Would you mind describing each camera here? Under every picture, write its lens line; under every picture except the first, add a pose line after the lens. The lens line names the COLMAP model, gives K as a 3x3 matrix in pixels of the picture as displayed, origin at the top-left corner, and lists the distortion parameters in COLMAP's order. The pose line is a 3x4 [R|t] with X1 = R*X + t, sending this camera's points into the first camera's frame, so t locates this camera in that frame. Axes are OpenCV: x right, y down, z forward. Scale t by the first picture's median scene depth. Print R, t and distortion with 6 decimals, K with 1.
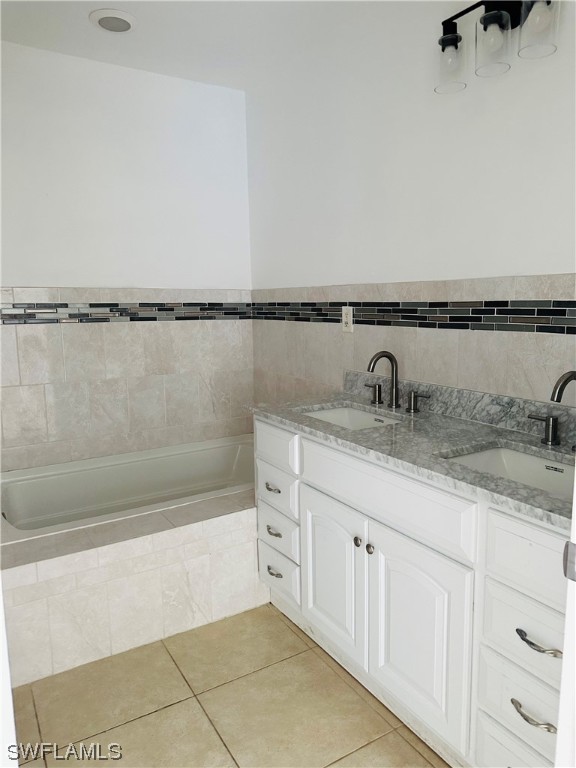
lens RADIAL K [[543.6, 0, 288.4], [0, 543.6, 380.9], [0, 0, 1]] dist [-0.006519, 0.000270]
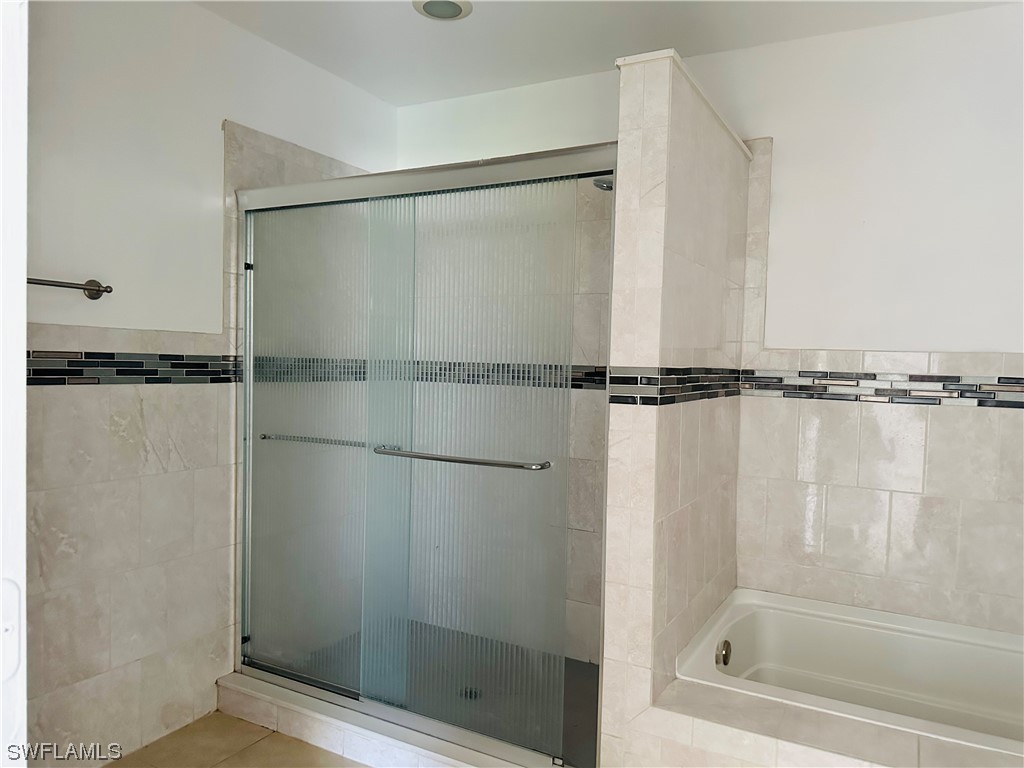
lens RADIAL K [[724.7, 0, 510.5], [0, 724.7, 389.4], [0, 0, 1]] dist [-0.006519, 0.000270]
pose [[0.481168, 0.052028, -0.875083, 0.166599], [-0.157529, 0.987119, -0.027929, -0.025262], [0.862359, 0.151289, 0.483166, 0.166215]]
